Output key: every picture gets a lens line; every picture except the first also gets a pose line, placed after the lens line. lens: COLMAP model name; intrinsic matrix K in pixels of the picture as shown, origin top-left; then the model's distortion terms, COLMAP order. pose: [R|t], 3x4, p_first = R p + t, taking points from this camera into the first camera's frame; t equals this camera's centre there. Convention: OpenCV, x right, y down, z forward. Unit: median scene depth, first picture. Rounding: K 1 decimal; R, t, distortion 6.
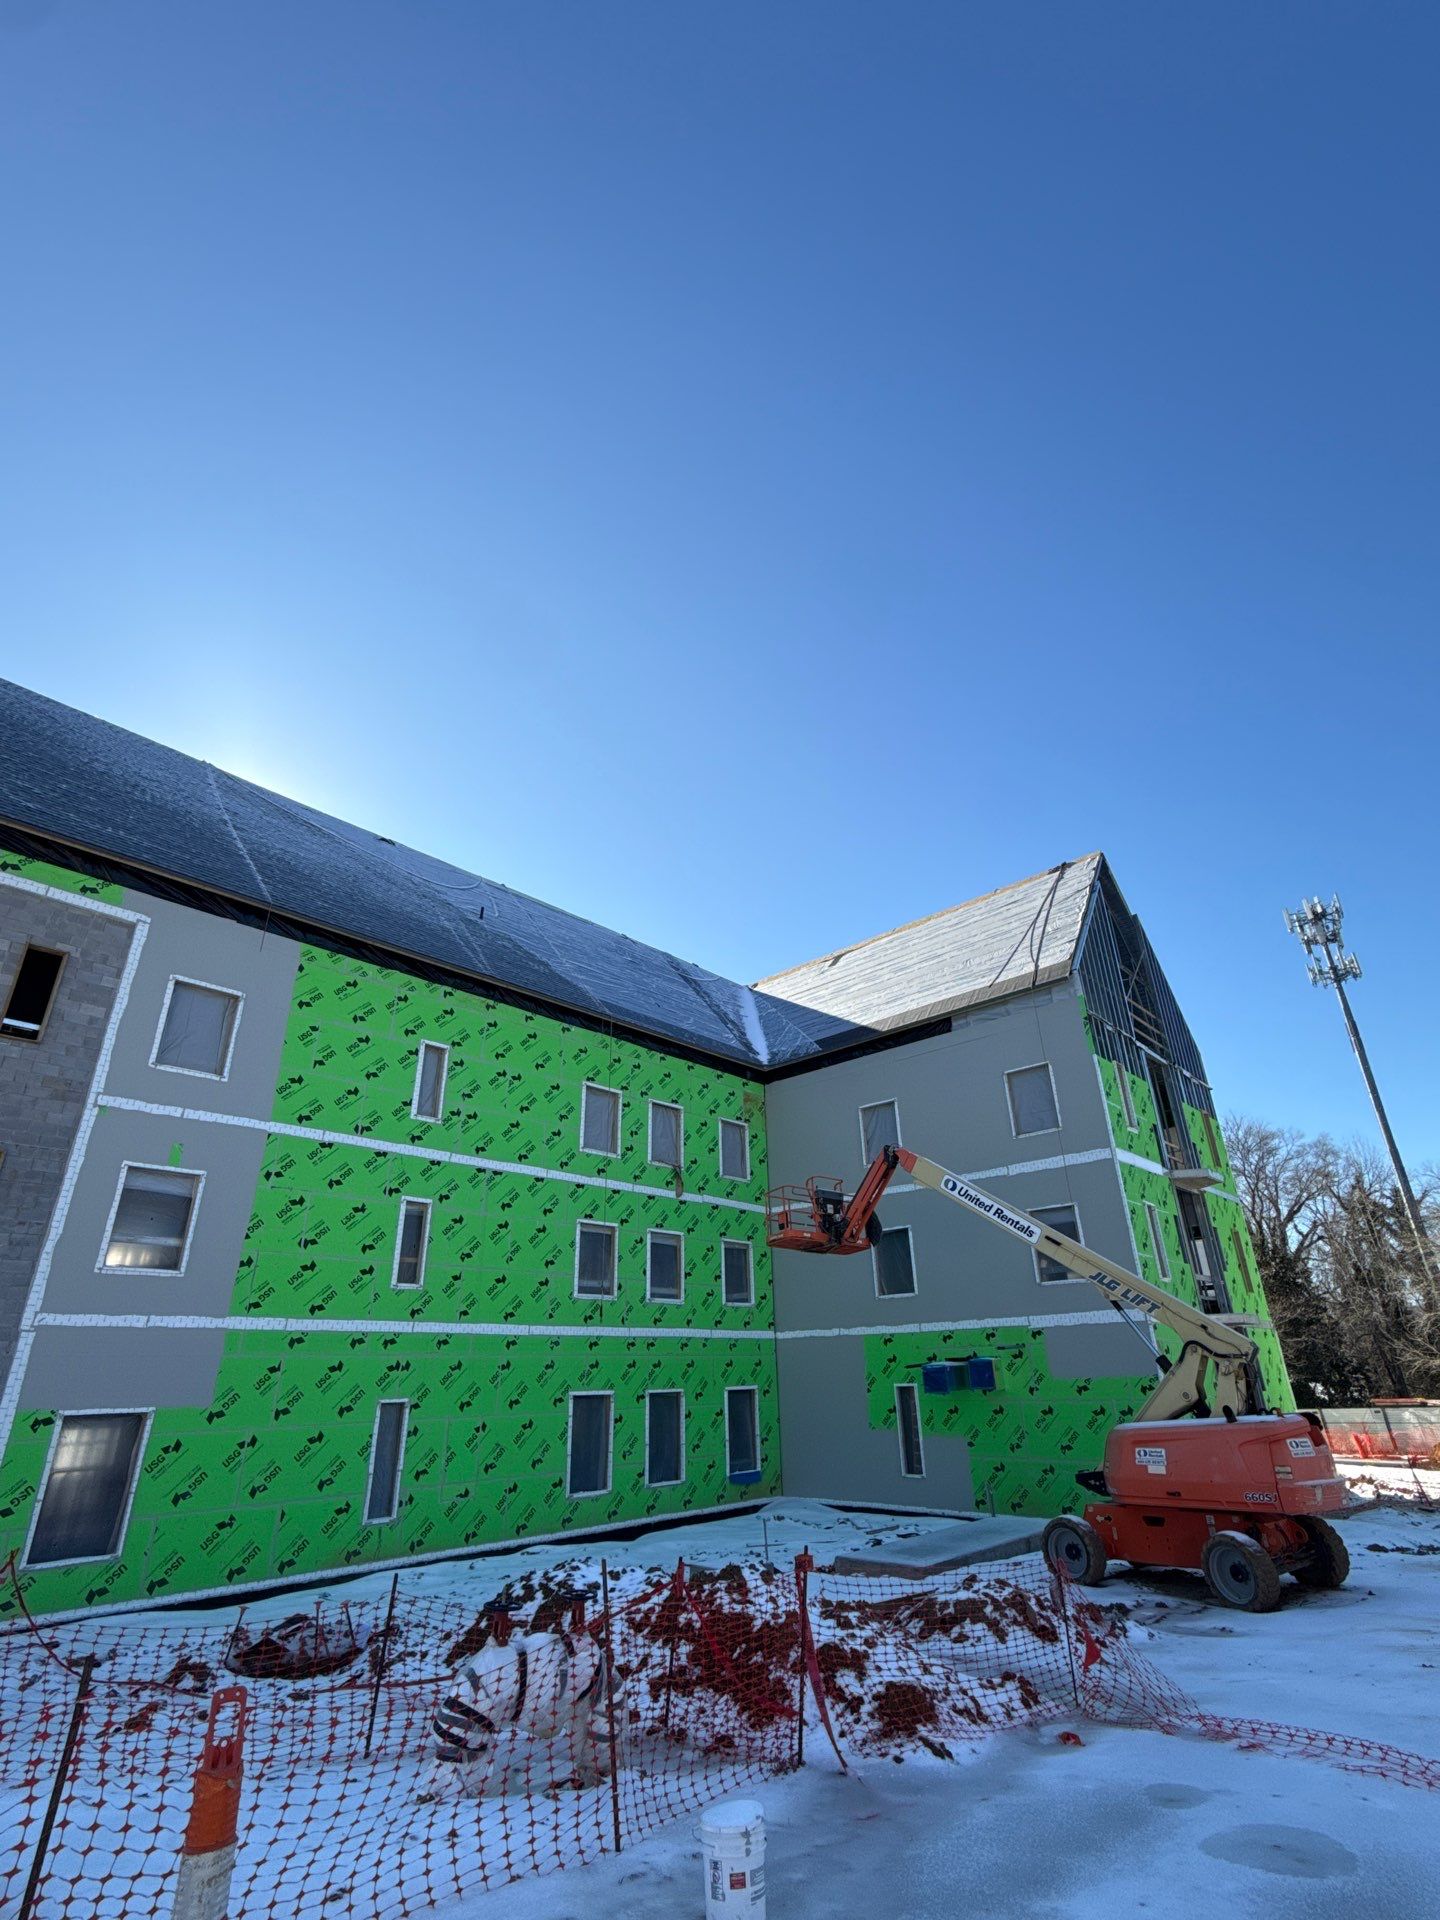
lens RADIAL K [[898.3, 0, 720.0], [0, 898.3, 960.0], [0, 0, 1]] dist [0.000131, -0.000067]
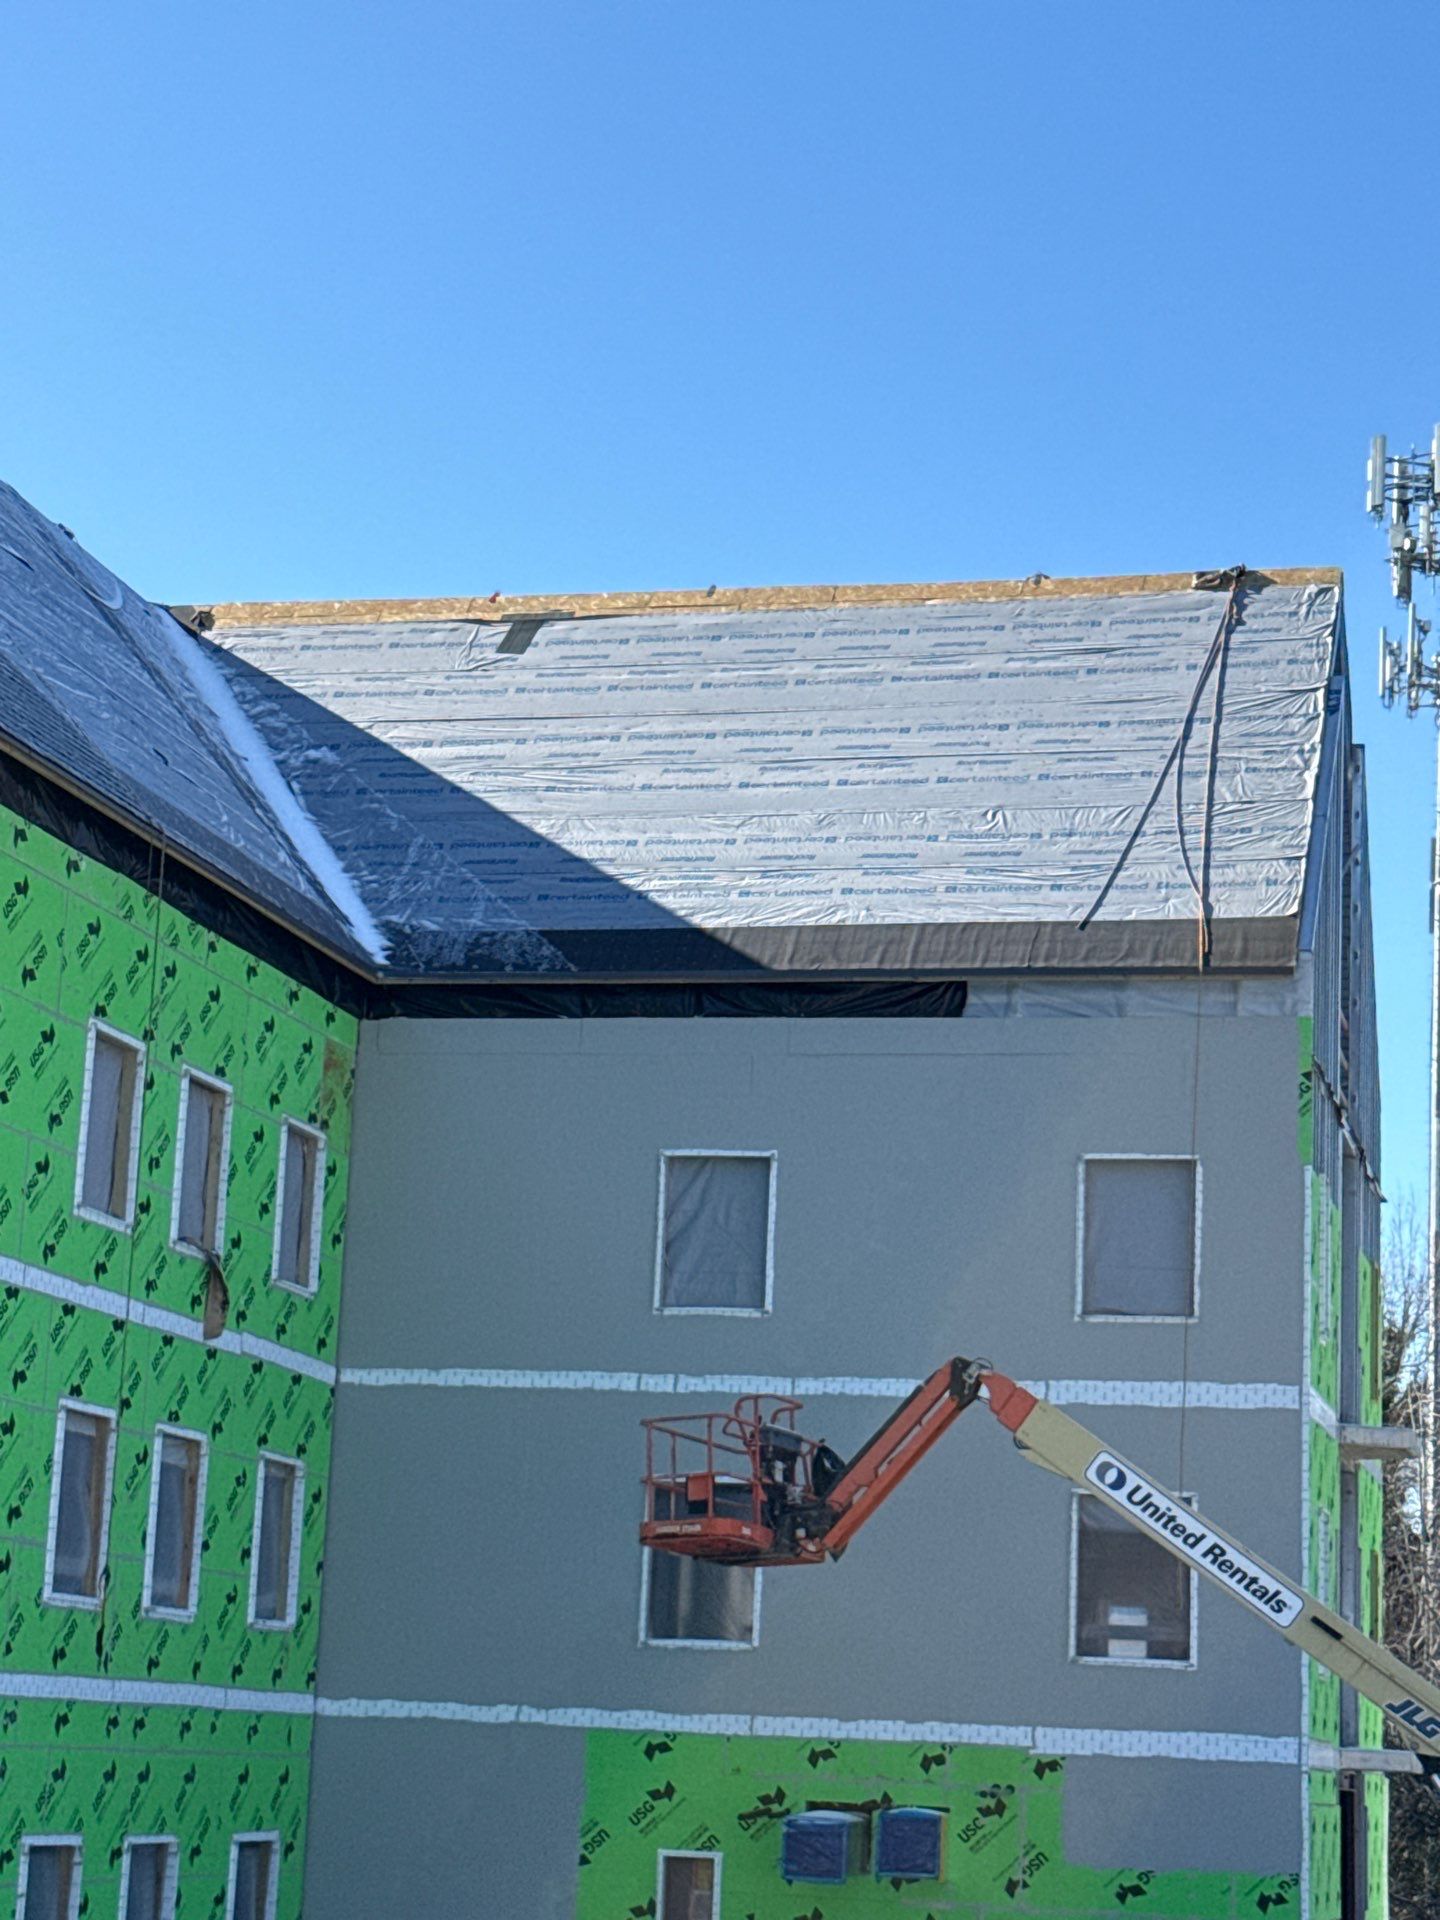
lens RADIAL K [[3892.5, 0, 720.0], [0, 3892.5, 960.0], [0, 0, 1]] dist [0.083075, 0.643556]
pose [[0.867925, 0.158556, 0.470709, -0.661309], [-0.264106, 0.949926, 0.166998, -0.207106], [-0.420660, -0.269259, 0.866340, -0.424365]]
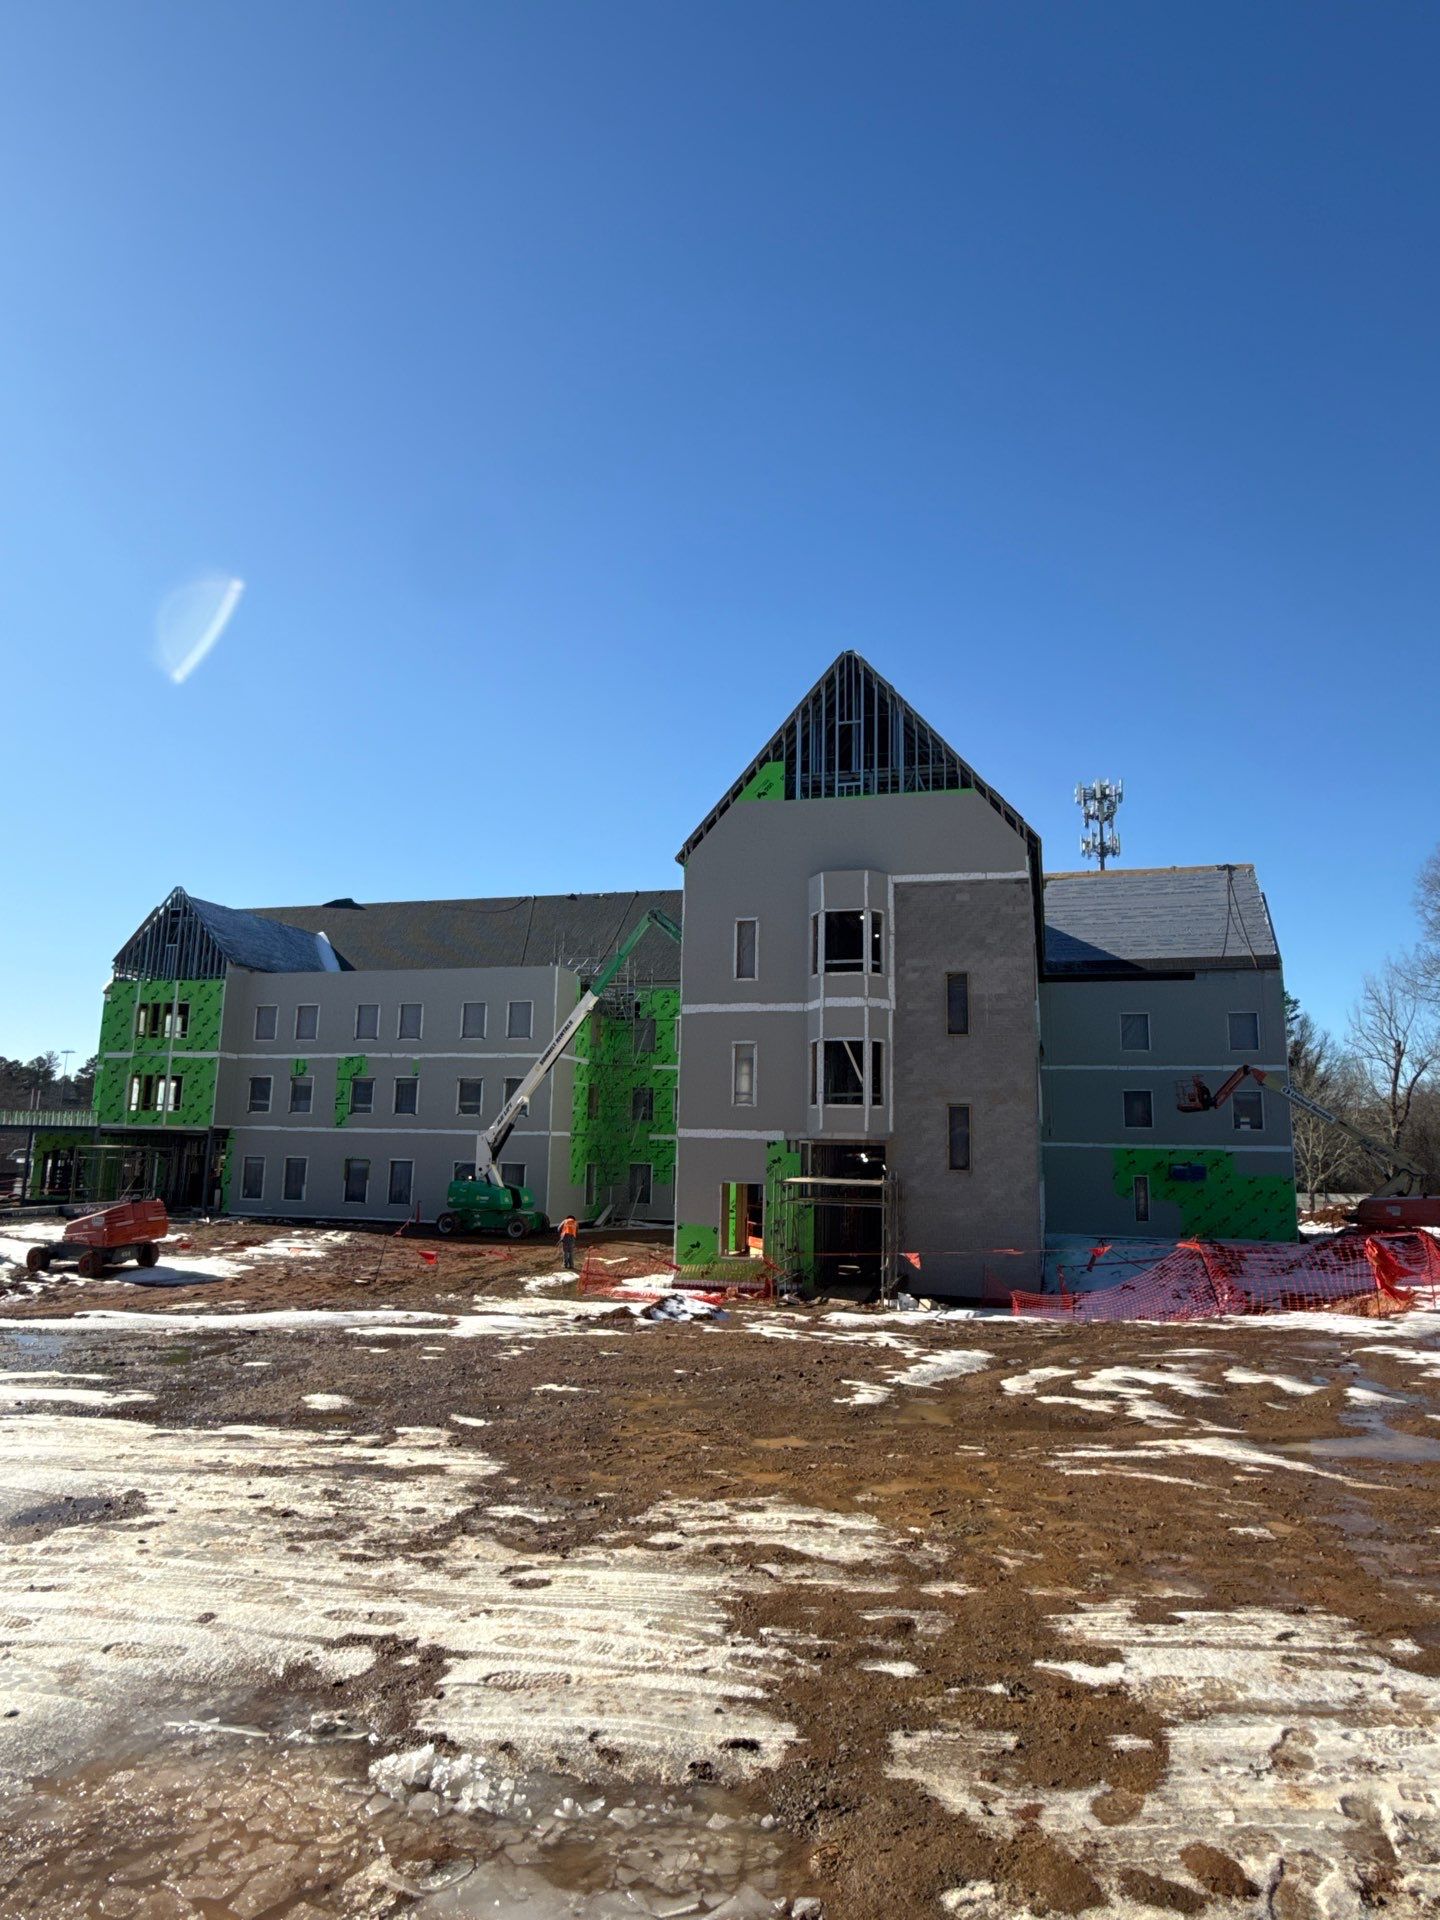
lens RADIAL K [[1165.0, 0, 720.0], [0, 1165.0, 960.0], [0, 0, 1]] dist [-0.002810, -0.000563]
pose [[0.888708, 0.114894, 0.443843, -1.537779], [-0.229203, 0.949771, 0.213074, -0.220907], [-0.397069, -0.291091, 0.870404, -0.521381]]
